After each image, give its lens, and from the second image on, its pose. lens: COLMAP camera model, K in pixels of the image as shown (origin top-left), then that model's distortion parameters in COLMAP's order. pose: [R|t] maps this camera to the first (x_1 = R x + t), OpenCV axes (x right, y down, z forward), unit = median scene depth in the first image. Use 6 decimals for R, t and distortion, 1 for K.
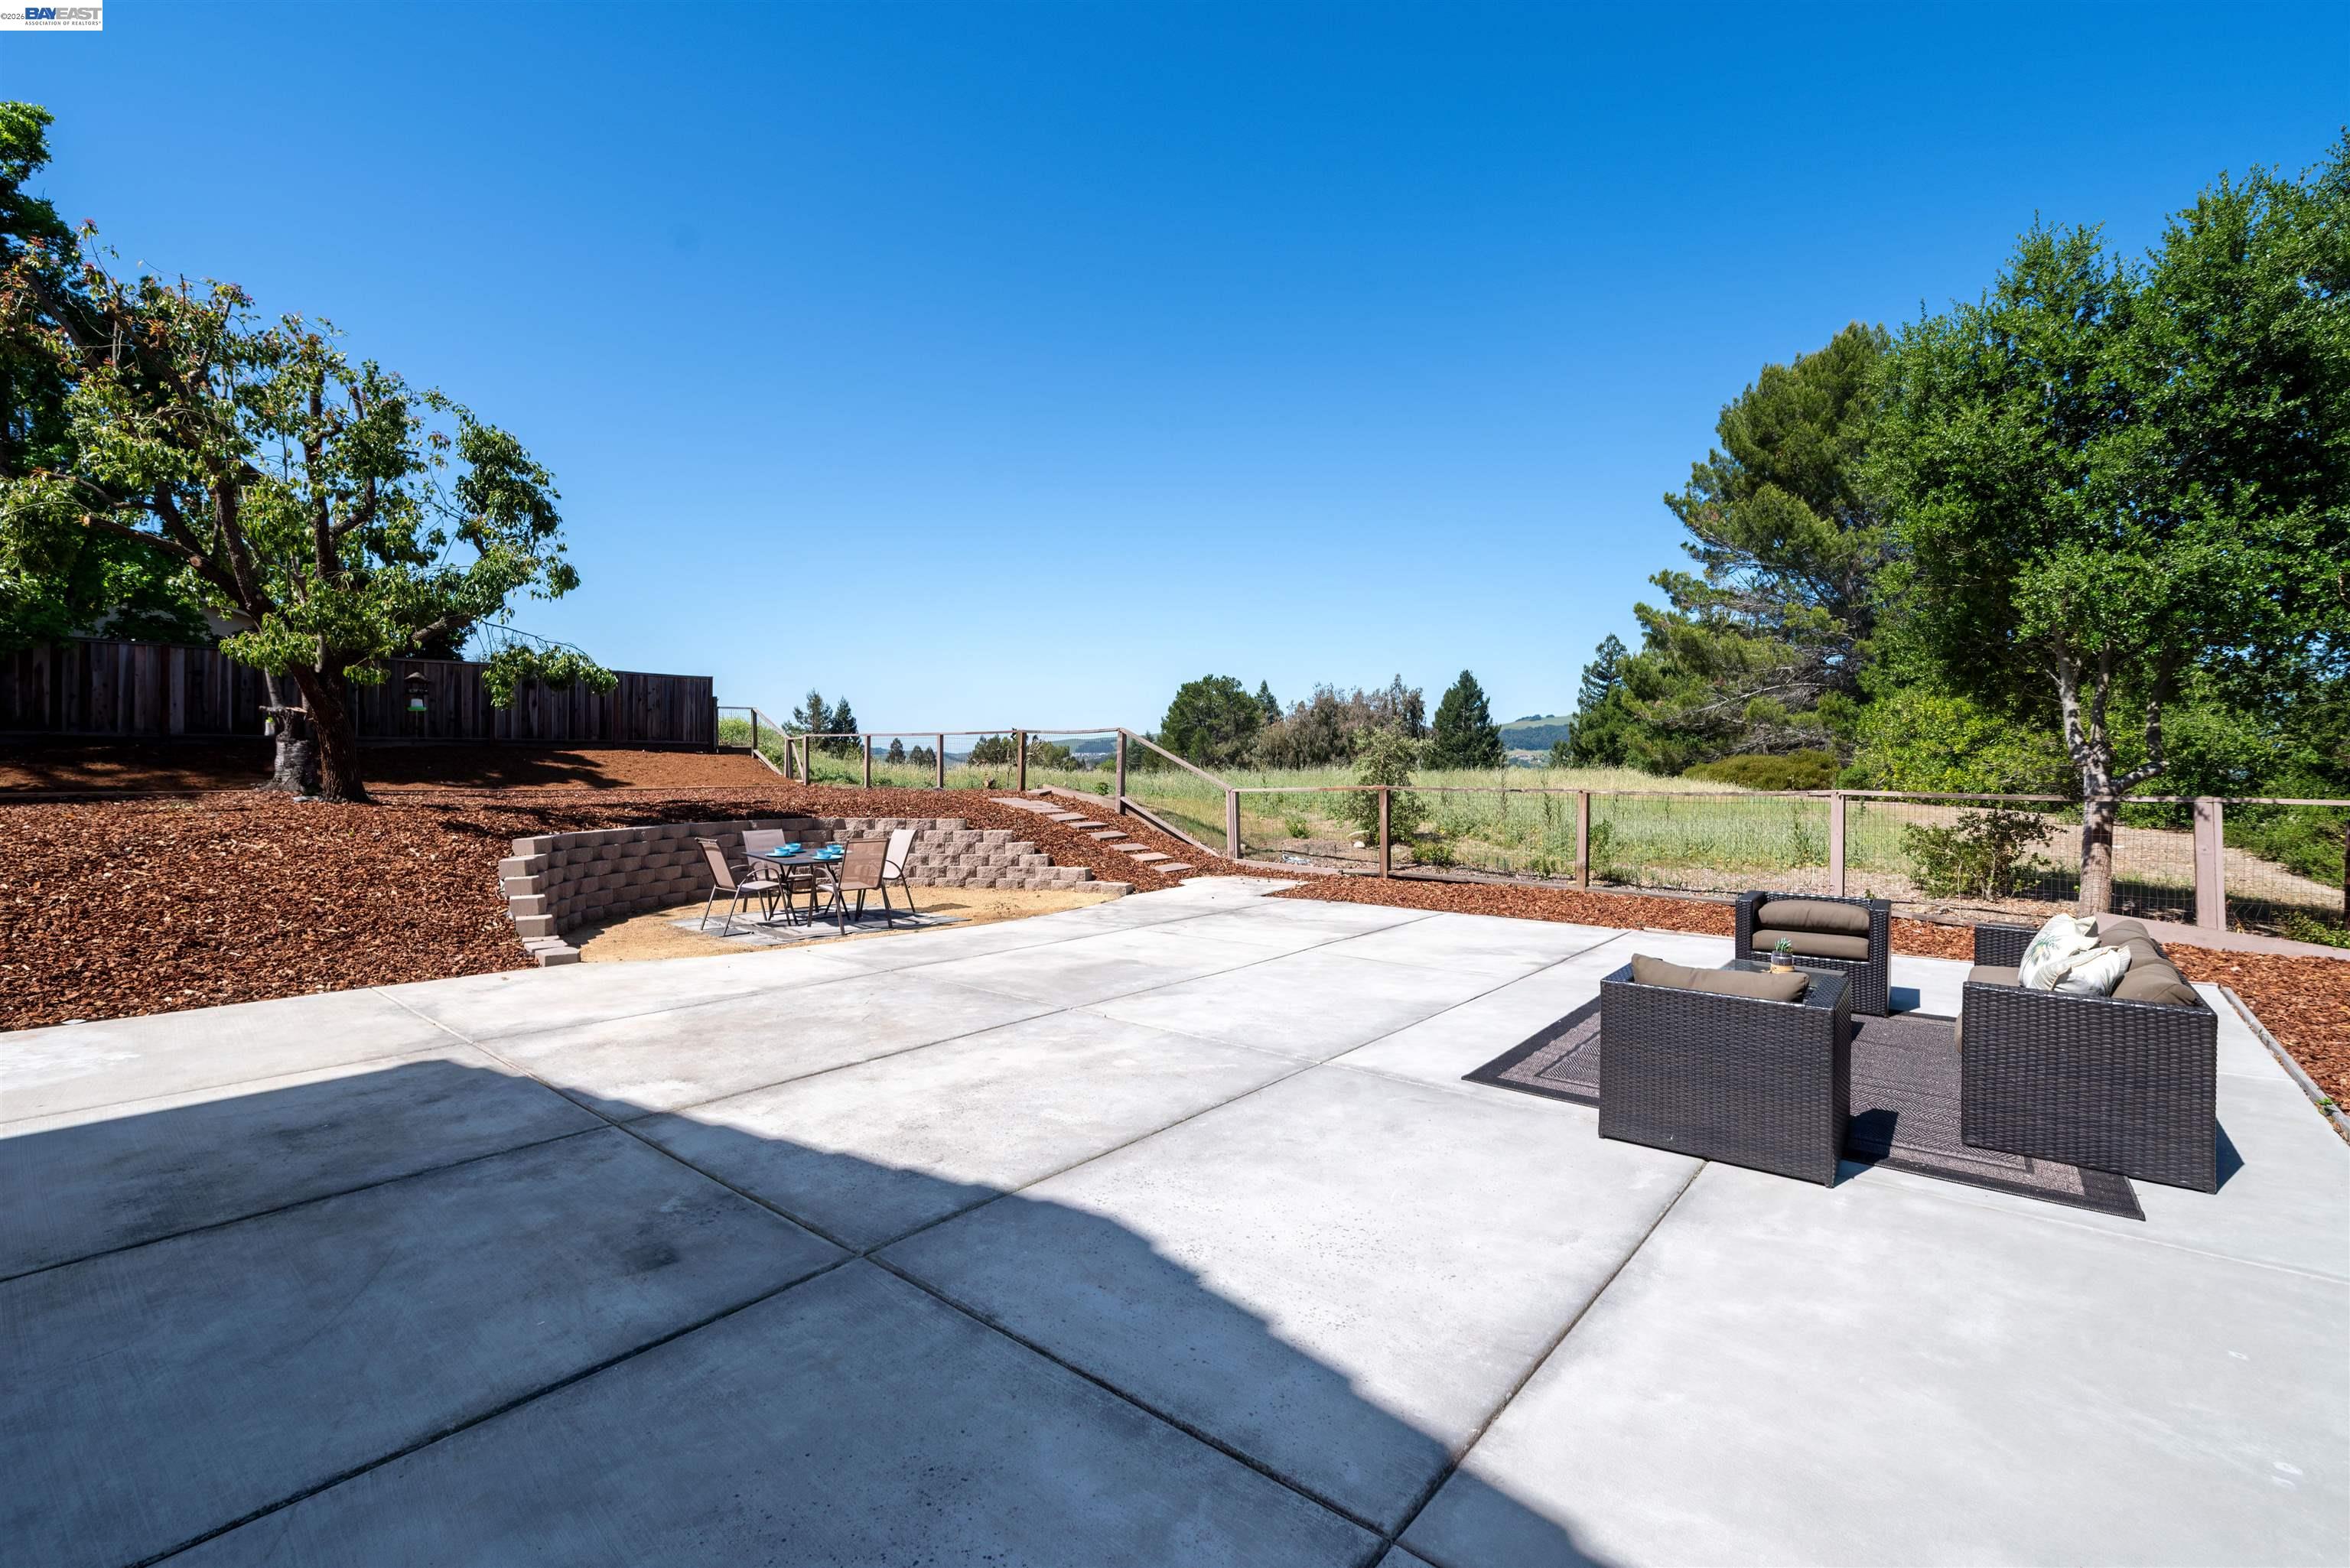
lens RADIAL K [[1011.4, 0, 1154.4], [0, 1011.4, 773.4], [0, 0, 1]] dist [-0.000240, 0.000968]
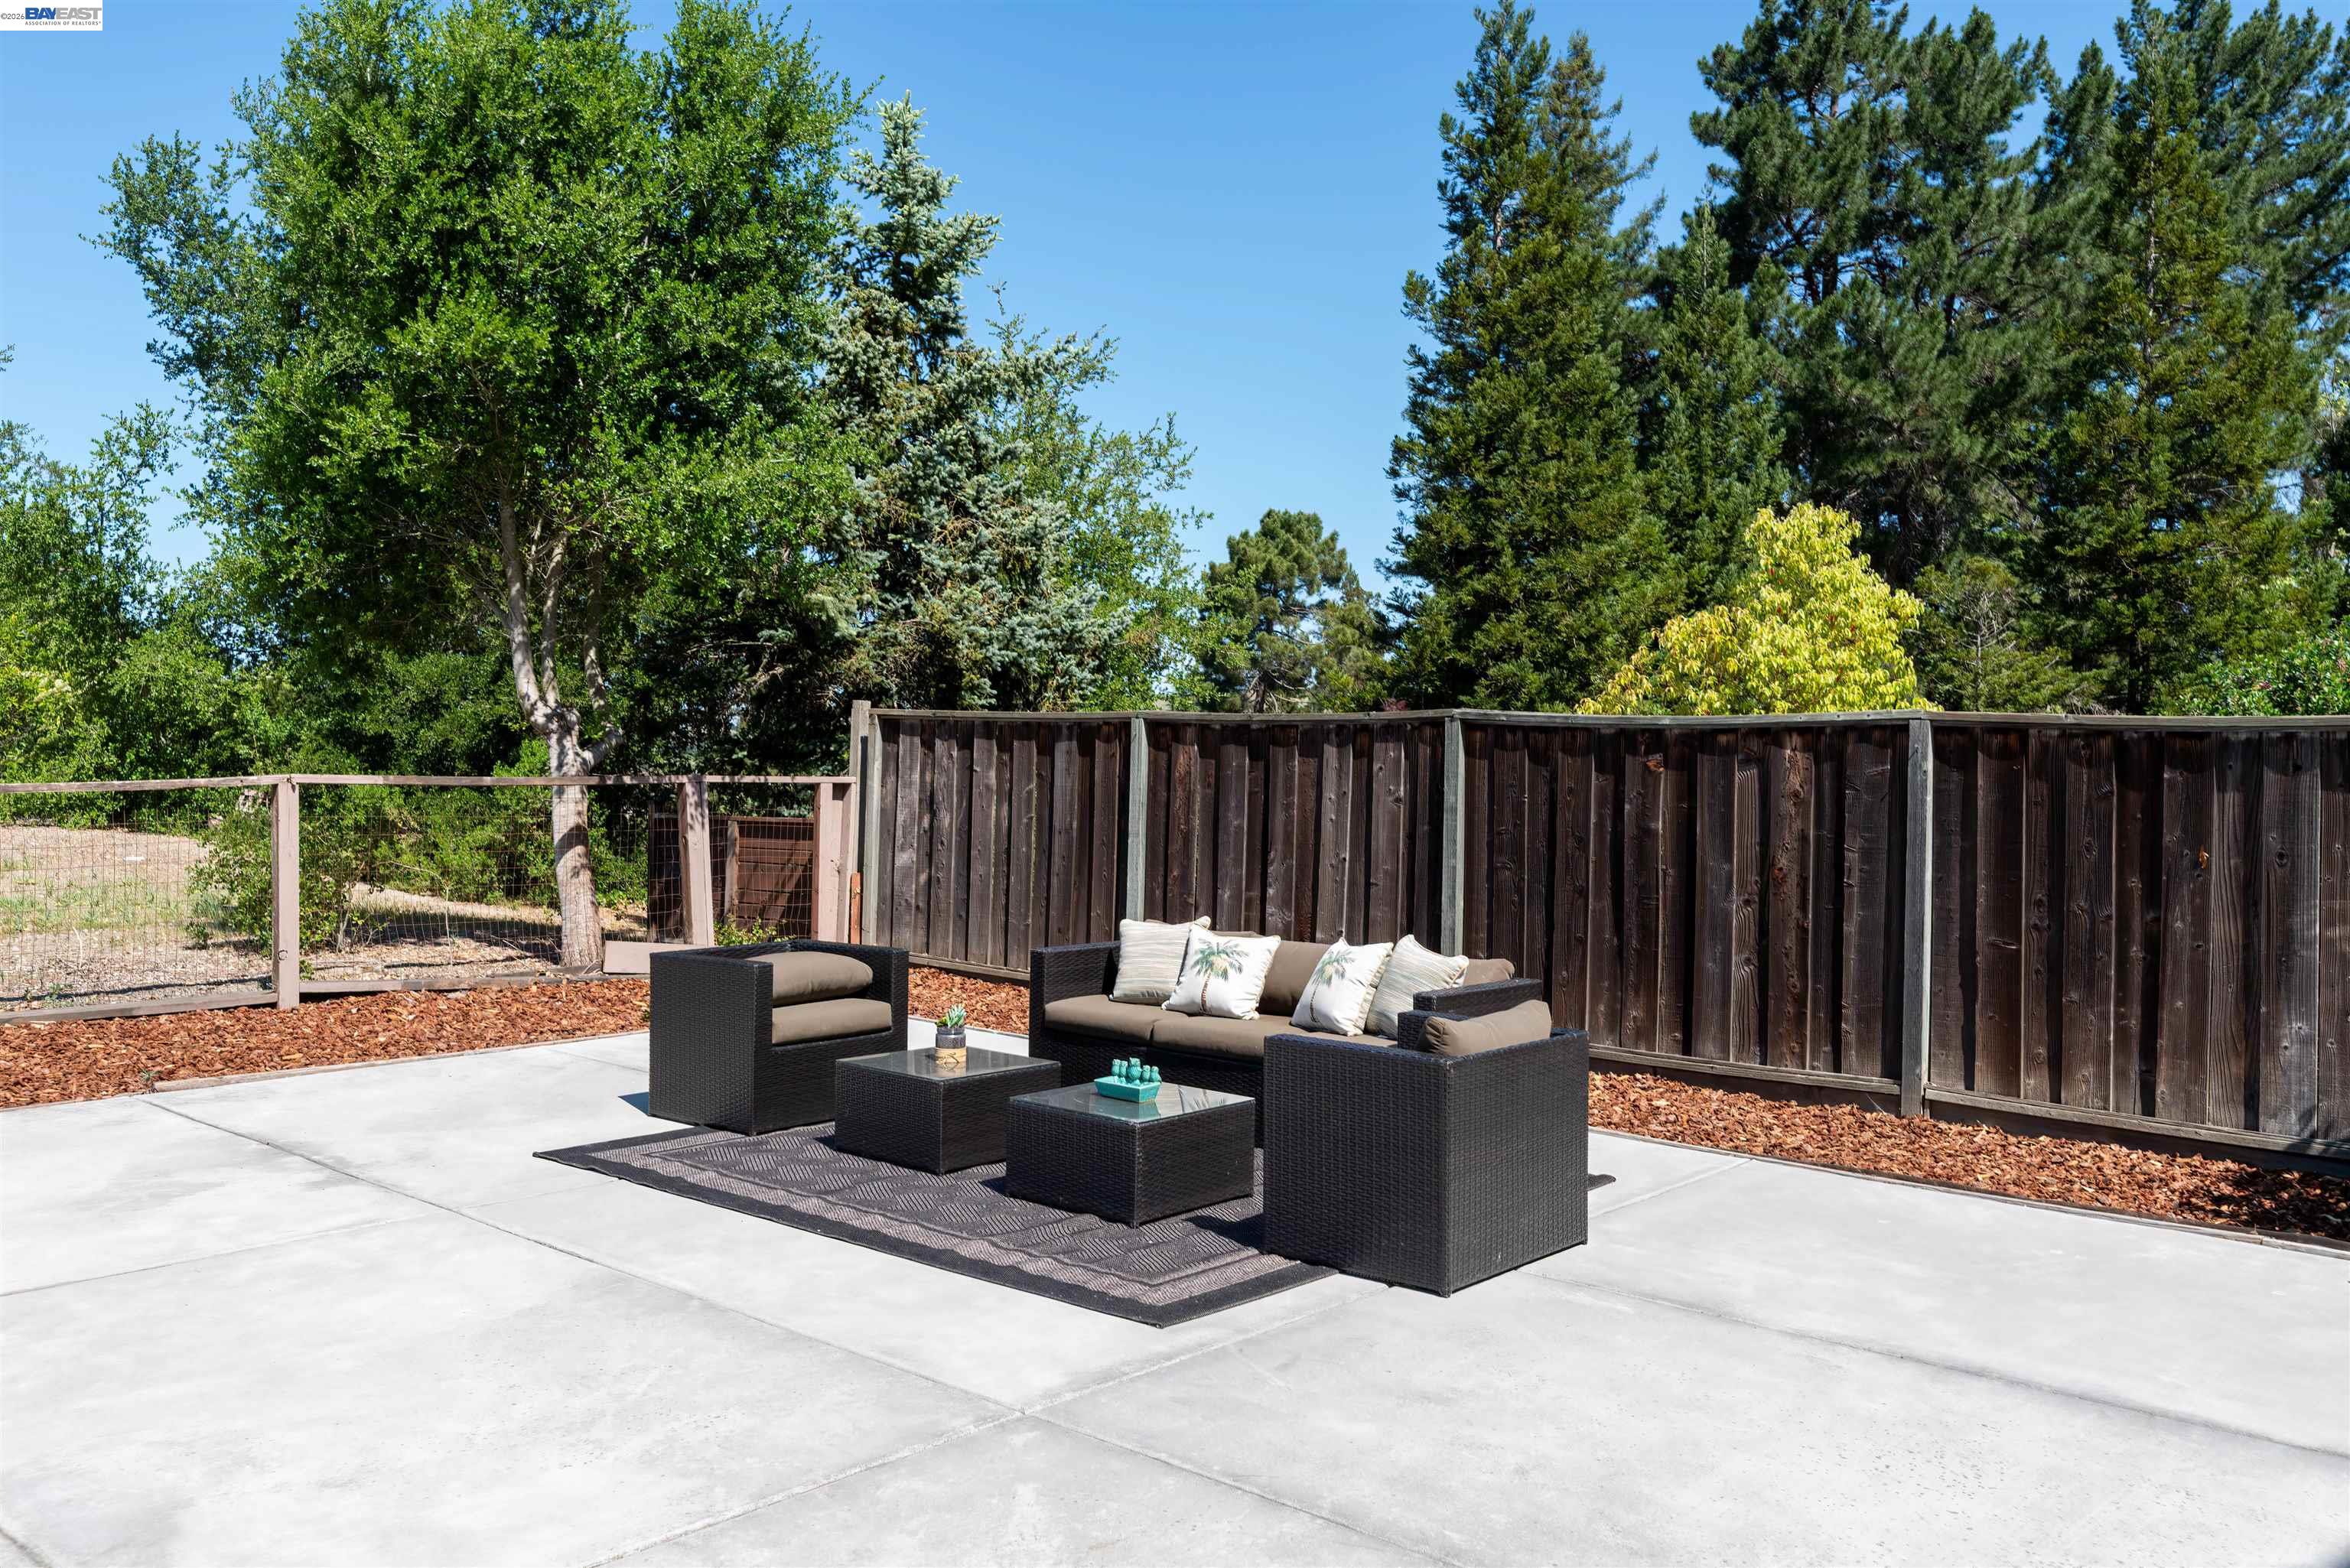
lens RADIAL K [[1959.8, 0, 1164.3], [0, 1959.8, 769.7], [0, 0, 1]] dist [-0.010266, 0.027365]
pose [[0.033326, -0.015436, 0.999325, -0.264959], [-0.005052, 0.999865, 0.015613, -0.005002], [-0.999432, -0.005569, 0.033243, 0.345938]]
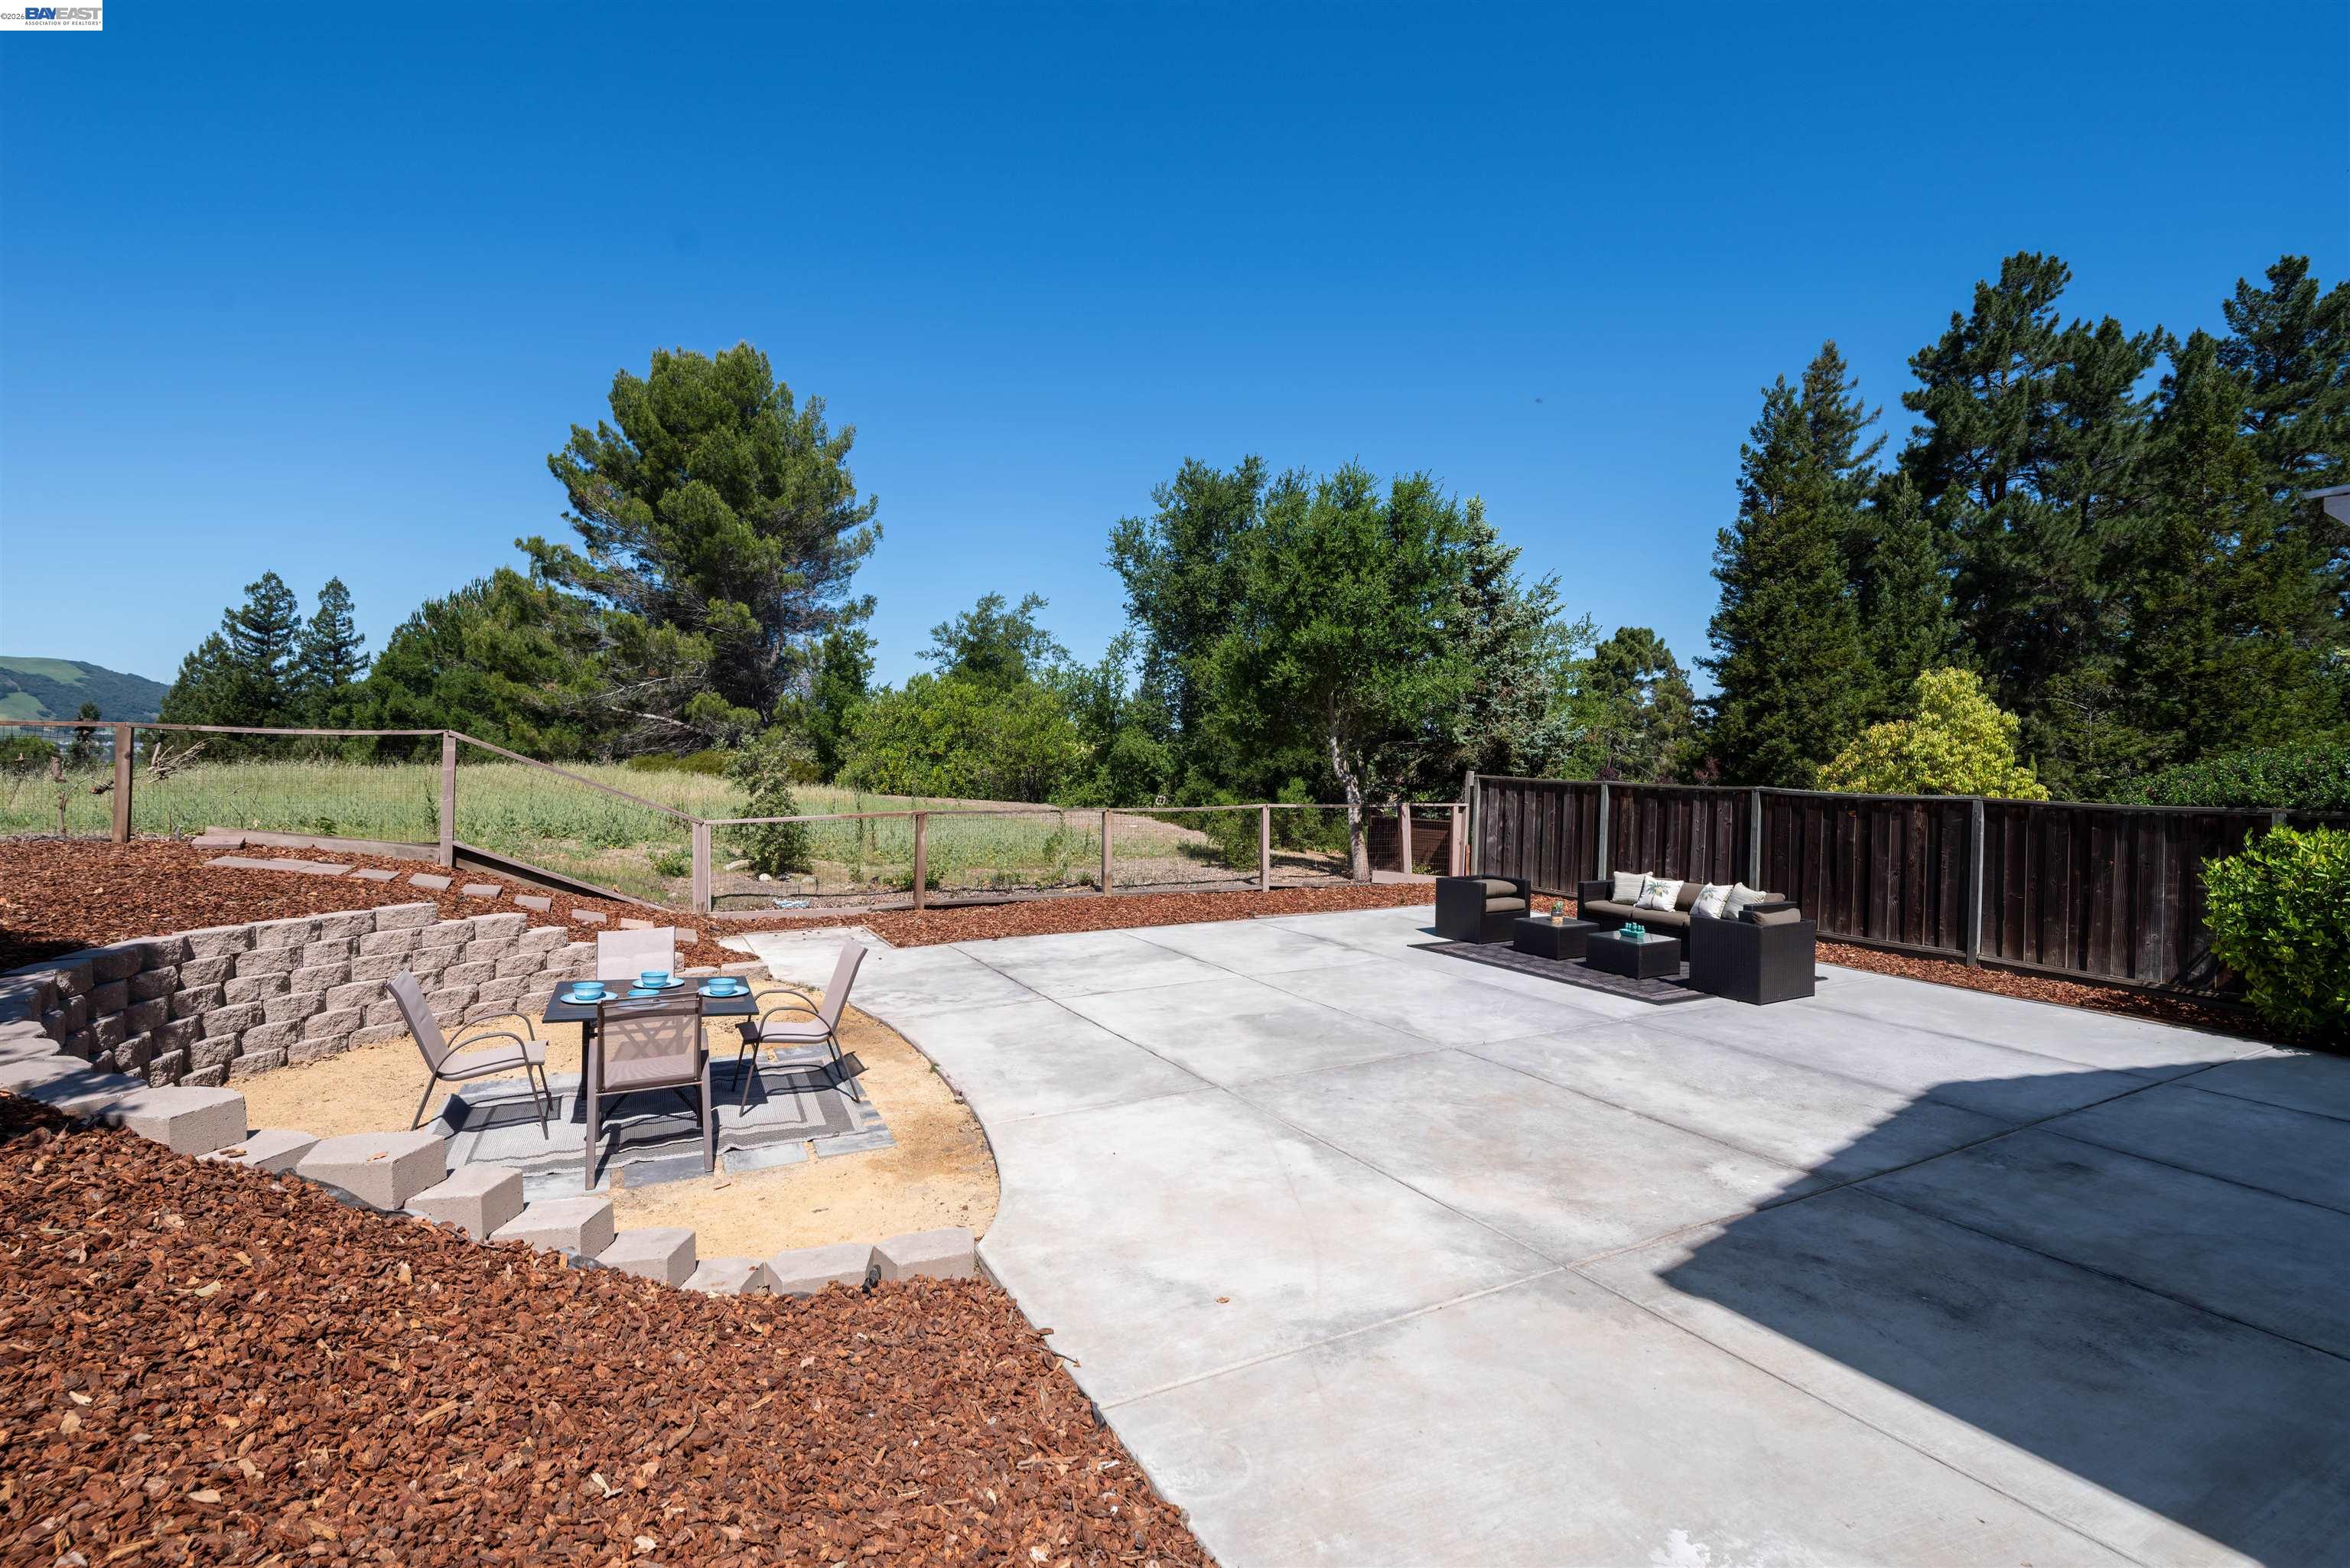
lens RADIAL K [[1098.7, 0, 1162.0], [0, 1098.7, 771.8], [0, 0, 1]] dist [-0.003587, 0.000439]
pose [[0.360162, -0.015353, 0.932763, -0.617083], [-0.006874, 0.999794, 0.019111, -0.044149], [-0.932864, -0.013295, 0.359982, 0.401846]]
